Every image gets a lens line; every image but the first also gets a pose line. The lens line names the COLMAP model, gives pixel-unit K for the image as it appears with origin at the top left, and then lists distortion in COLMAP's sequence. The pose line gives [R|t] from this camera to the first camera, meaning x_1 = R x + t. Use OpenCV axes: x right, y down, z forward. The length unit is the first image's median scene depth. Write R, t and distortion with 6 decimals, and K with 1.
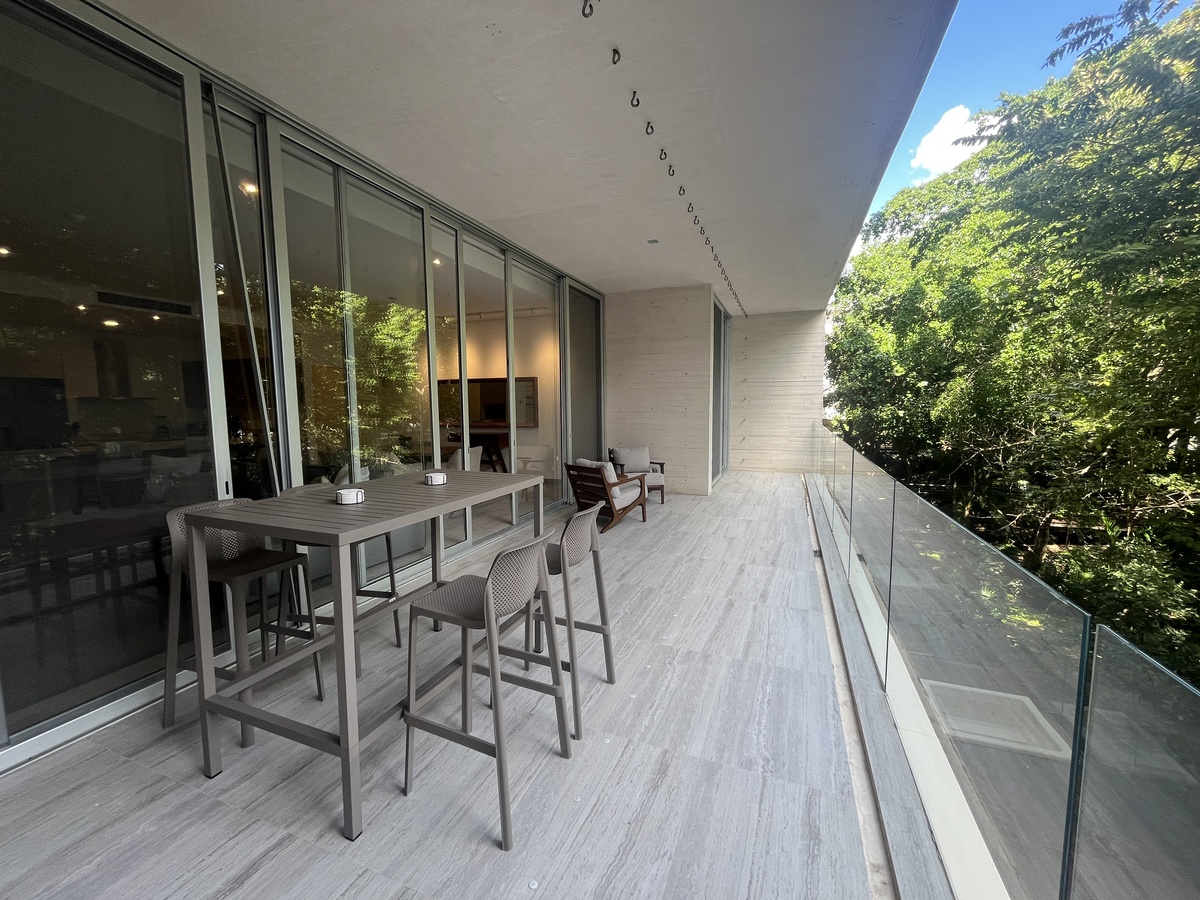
lens RADIAL K [[485.5, 0, 596.6], [0, 485.5, 449.3], [0, 0, 1]] dist [0.001741, -0.000025]
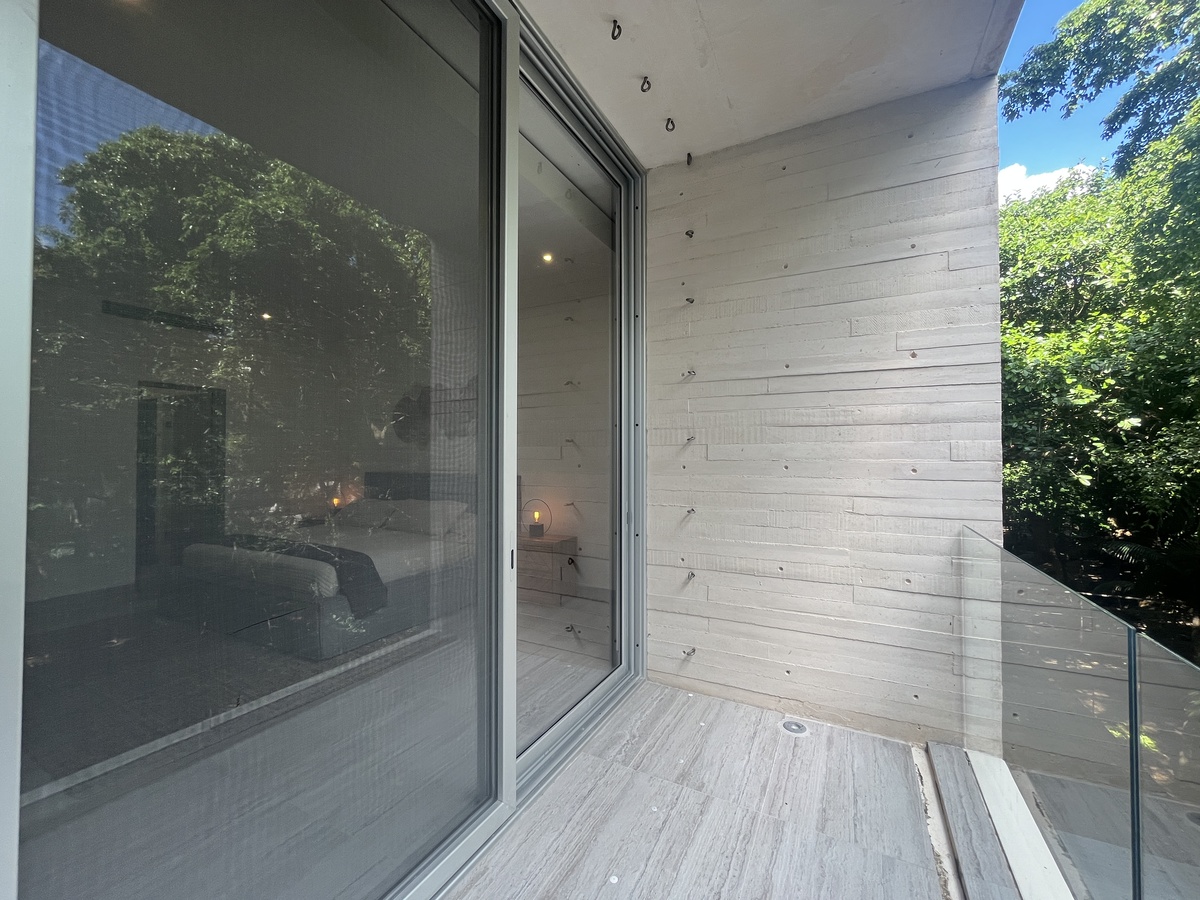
lens RADIAL K [[485.5, 0, 600.5], [0, 485.5, 450.3], [0, 0, 1]] dist [0.001741, -0.000025]
pose [[0.994694, 0.011322, -0.102248, 0.106711], [-0.021900, 0.994448, -0.102929, -0.025310], [0.100515, 0.104622, 0.989419, 0.269034]]
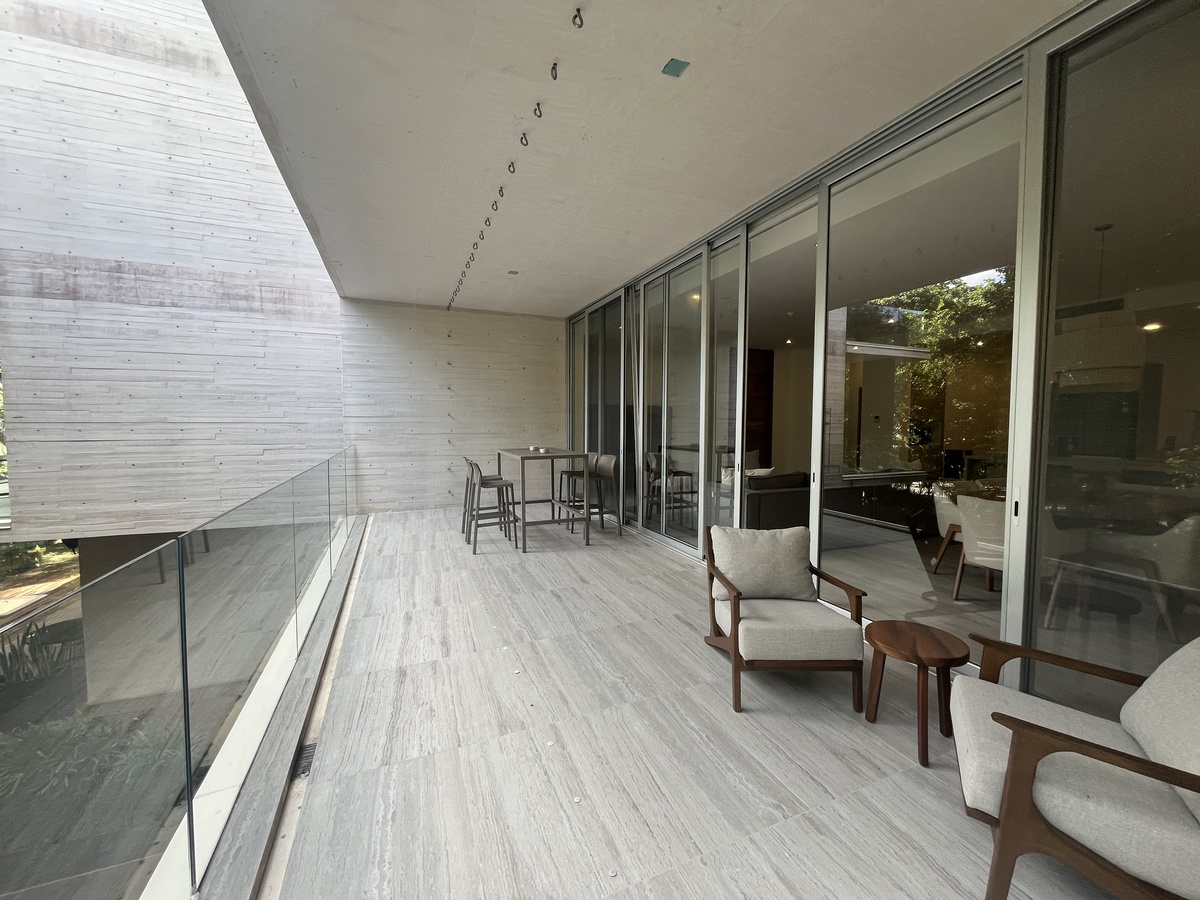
lens RADIAL K [[485.5, 0, 596.3], [0, 485.5, 449.2], [0, 0, 1]] dist [0.001741, -0.000025]
pose [[-0.723524, 0.044892, -0.688838, 0.718441], [-0.061867, 0.989650, 0.129479, -0.173724], [0.687521, 0.136298, -0.713258, 1.885963]]
